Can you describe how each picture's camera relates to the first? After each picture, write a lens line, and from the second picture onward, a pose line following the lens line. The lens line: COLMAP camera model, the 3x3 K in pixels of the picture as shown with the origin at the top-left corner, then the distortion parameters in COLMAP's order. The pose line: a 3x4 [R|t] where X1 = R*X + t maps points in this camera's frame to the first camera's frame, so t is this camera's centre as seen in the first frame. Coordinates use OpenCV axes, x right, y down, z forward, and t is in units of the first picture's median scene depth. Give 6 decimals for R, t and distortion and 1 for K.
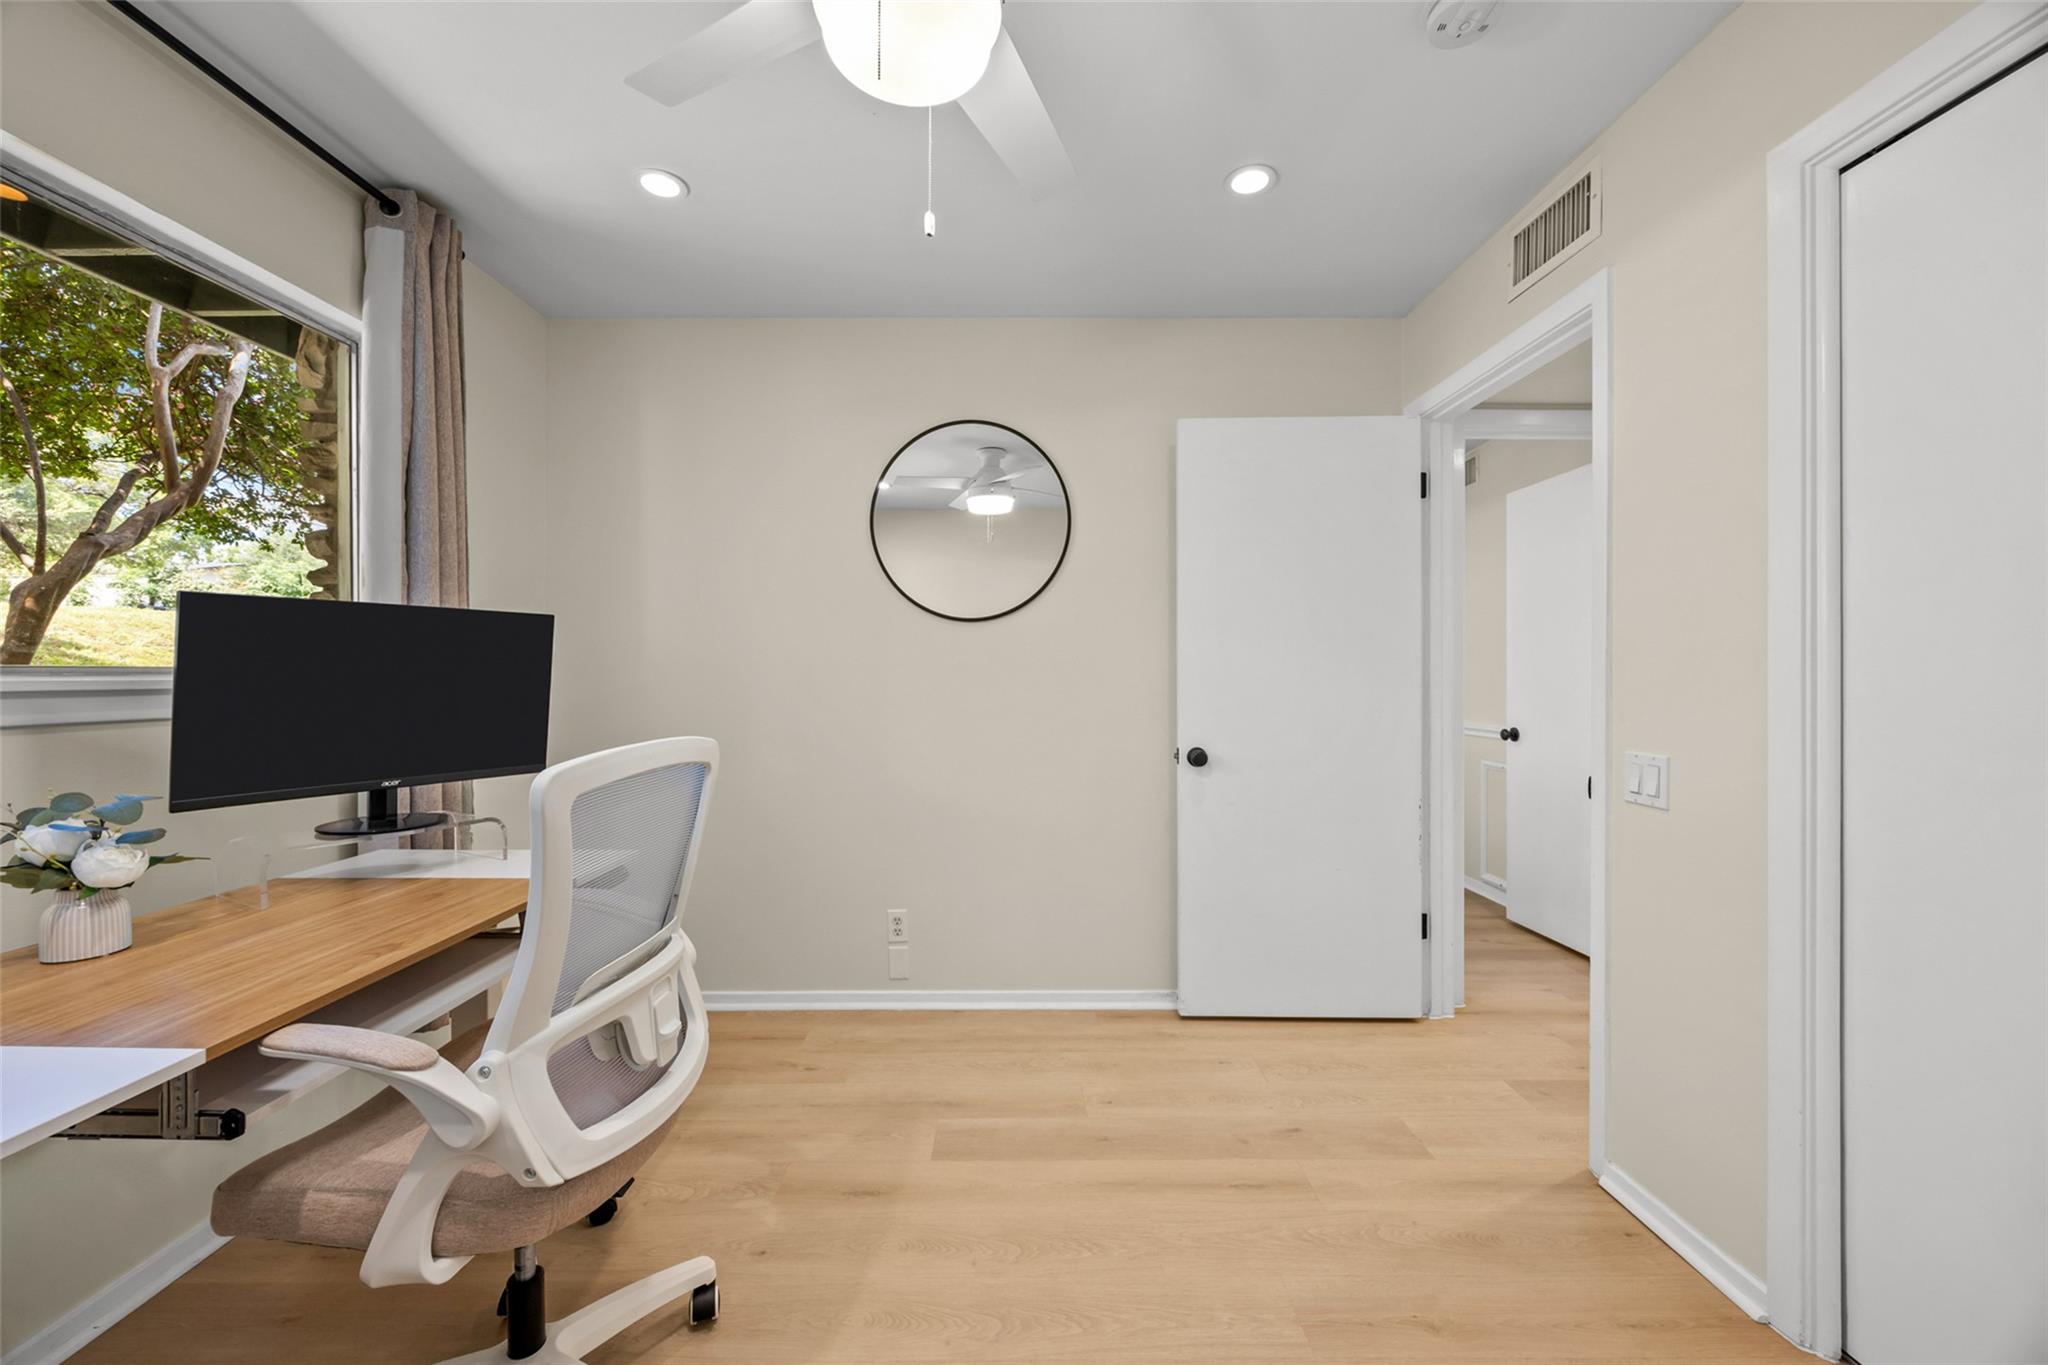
lens RADIAL K [[785.0, 0, 1019.1], [0, 785.0, 680.9], [0, 0, 1]] dist [0.001111, -0.000178]
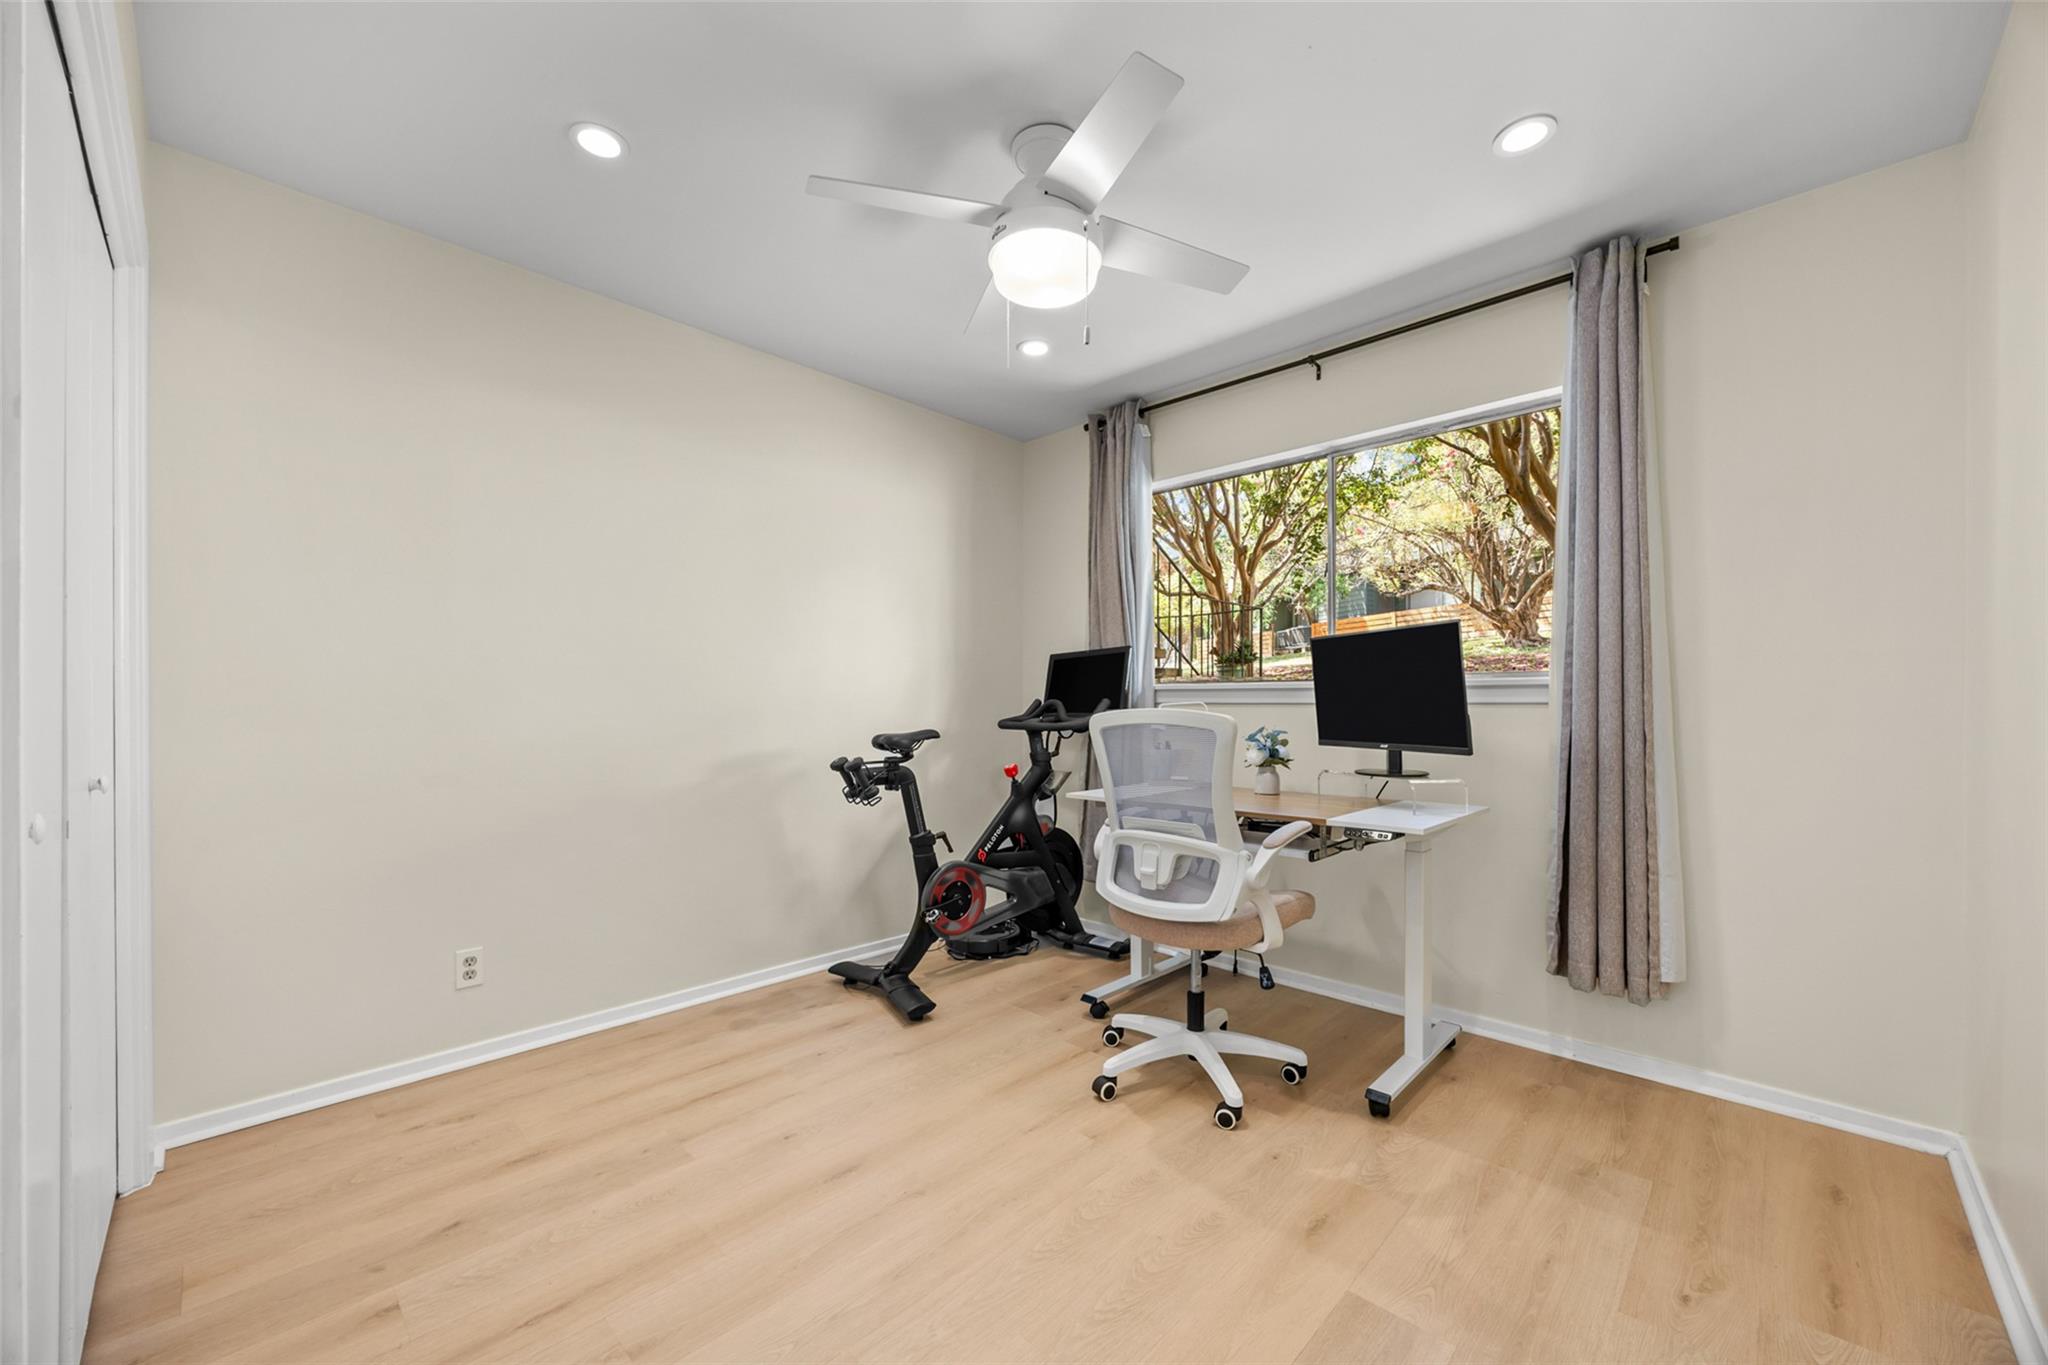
lens RADIAL K [[785.0, 0, 1023.4], [0, 785.0, 695.1], [0, 0, 1]] dist [0.001111, -0.000178]
pose [[-0.698960, -0.007225, -0.715124, 0.749352], [-0.001032, 0.999958, -0.009095, 0.044319], [0.715160, -0.005619, -0.698938, 1.488538]]
